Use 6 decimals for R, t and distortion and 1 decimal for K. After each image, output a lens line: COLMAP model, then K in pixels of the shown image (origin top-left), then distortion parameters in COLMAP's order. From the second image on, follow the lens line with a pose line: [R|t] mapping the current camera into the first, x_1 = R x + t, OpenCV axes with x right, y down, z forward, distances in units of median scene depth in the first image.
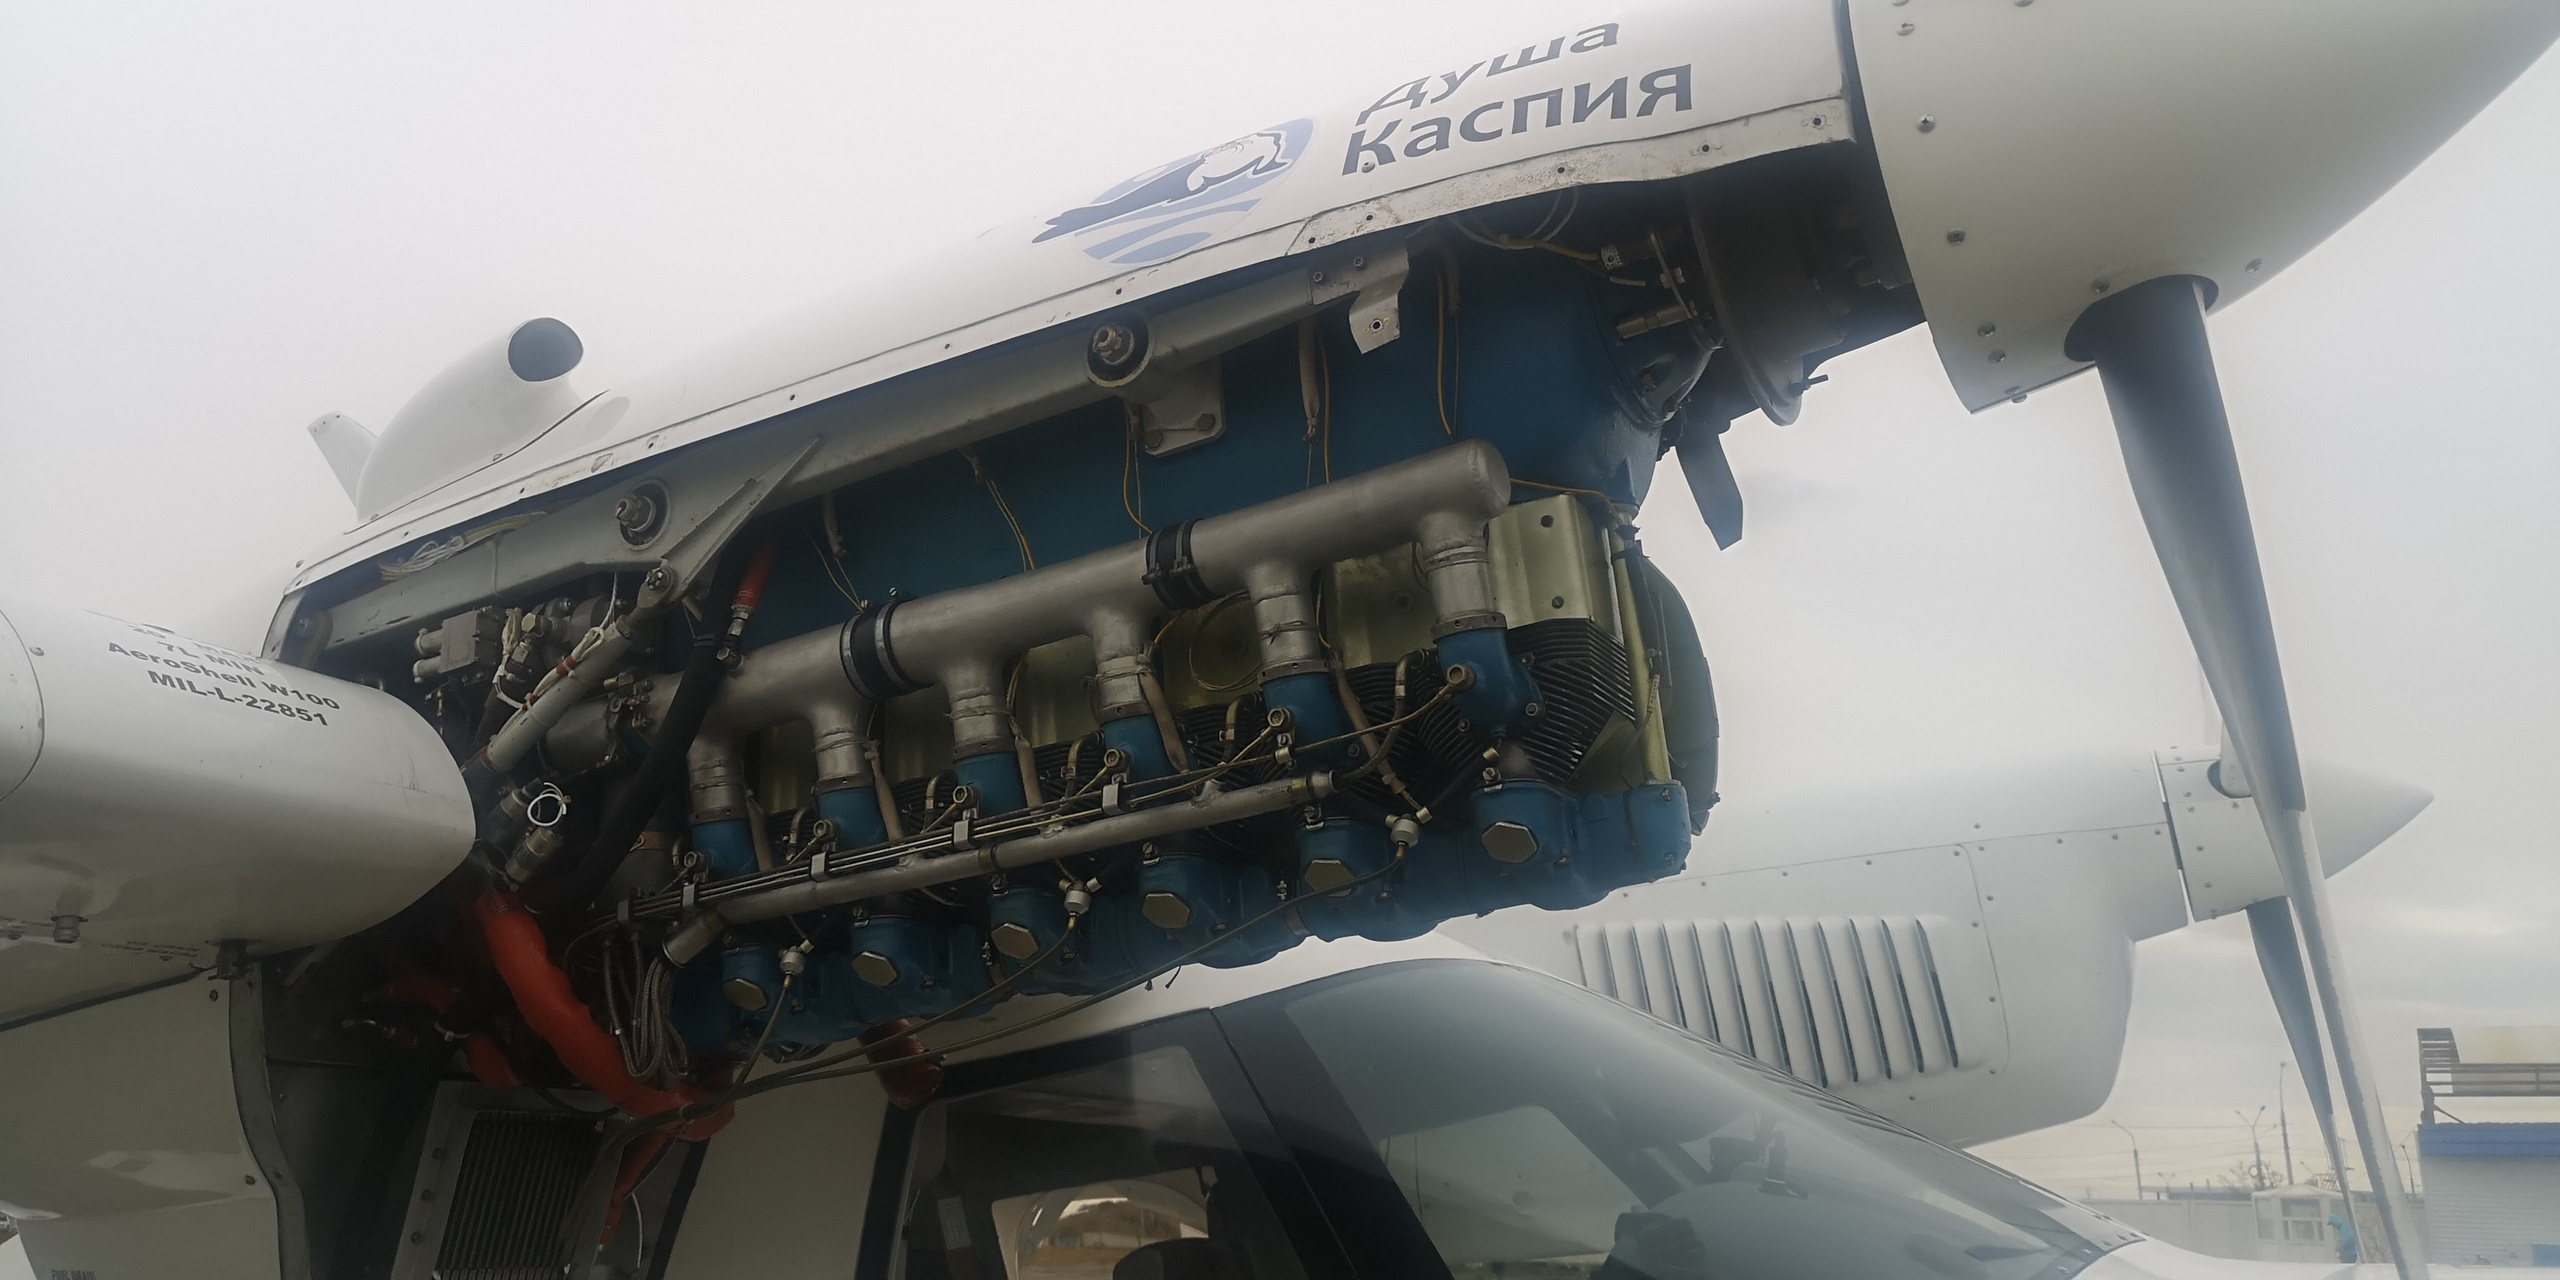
lens RADIAL K [[1934.8, 0, 1280.0], [0, 1934.8, 640.0], [0, 0, 1]] dist [0.048097, -0.007817]
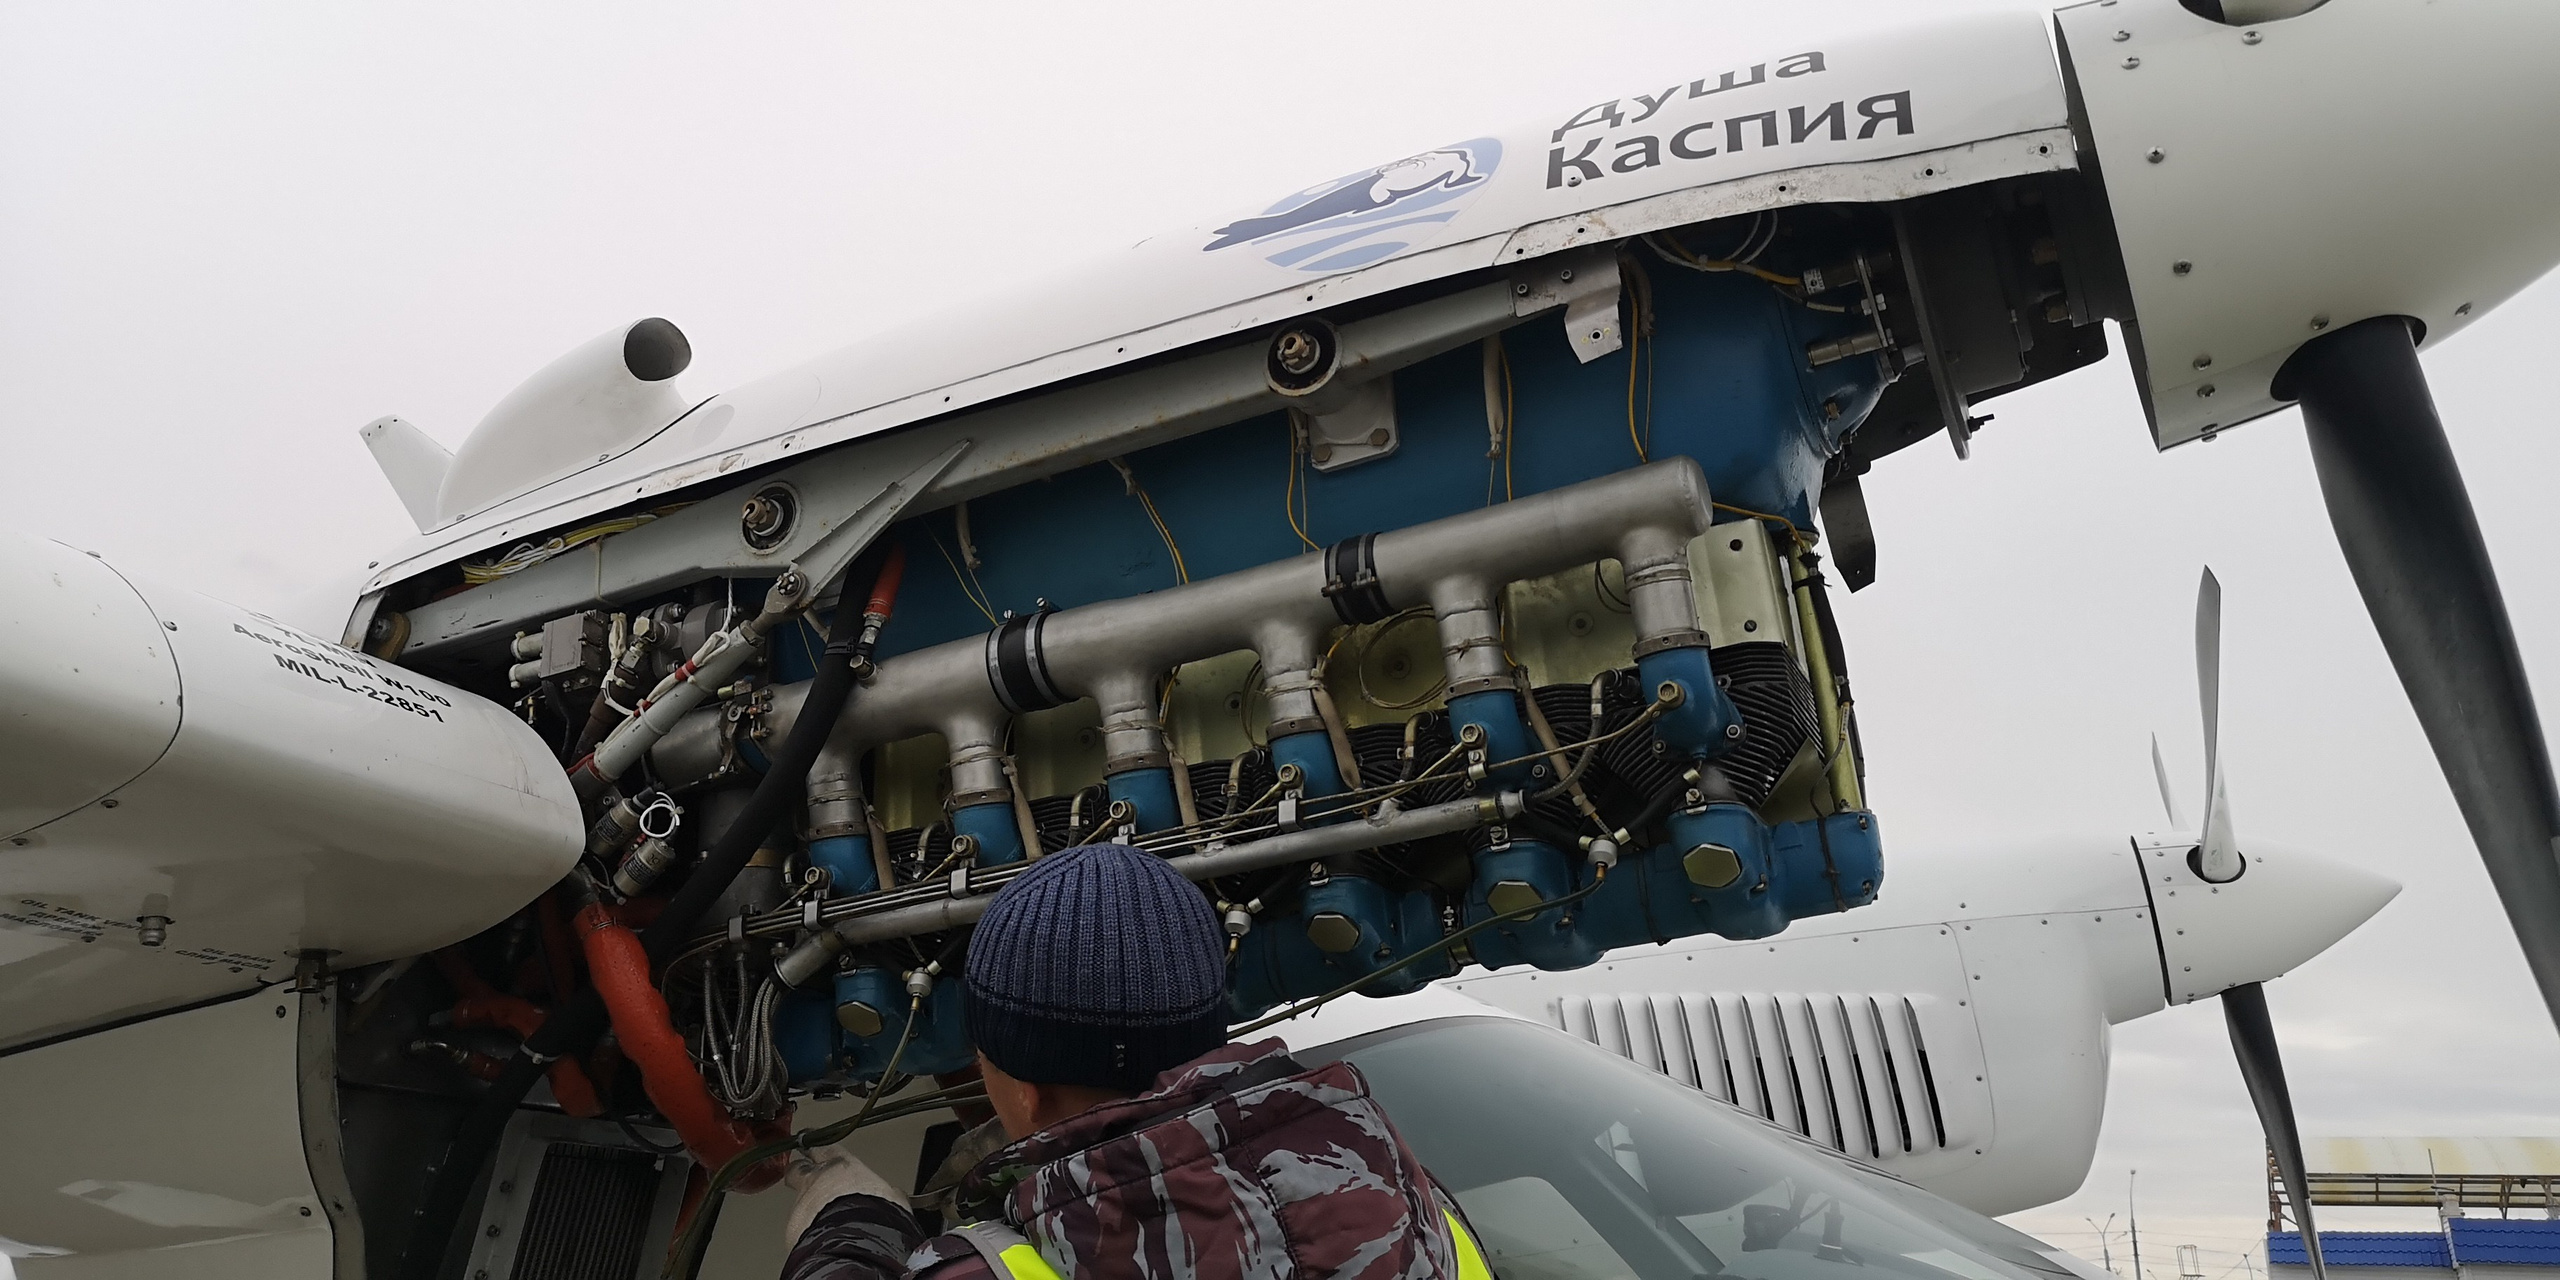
lens RADIAL K [[1934.8, 0, 1280.0], [0, 1934.8, 640.0], [0, 0, 1]] dist [0.048097, -0.007817]
pose [[0.997742, 0.031075, 0.059534, -0.144103], [-0.028313, 0.998508, -0.046684, 0.037945], [-0.060896, 0.044893, 0.997134, 0.026046]]
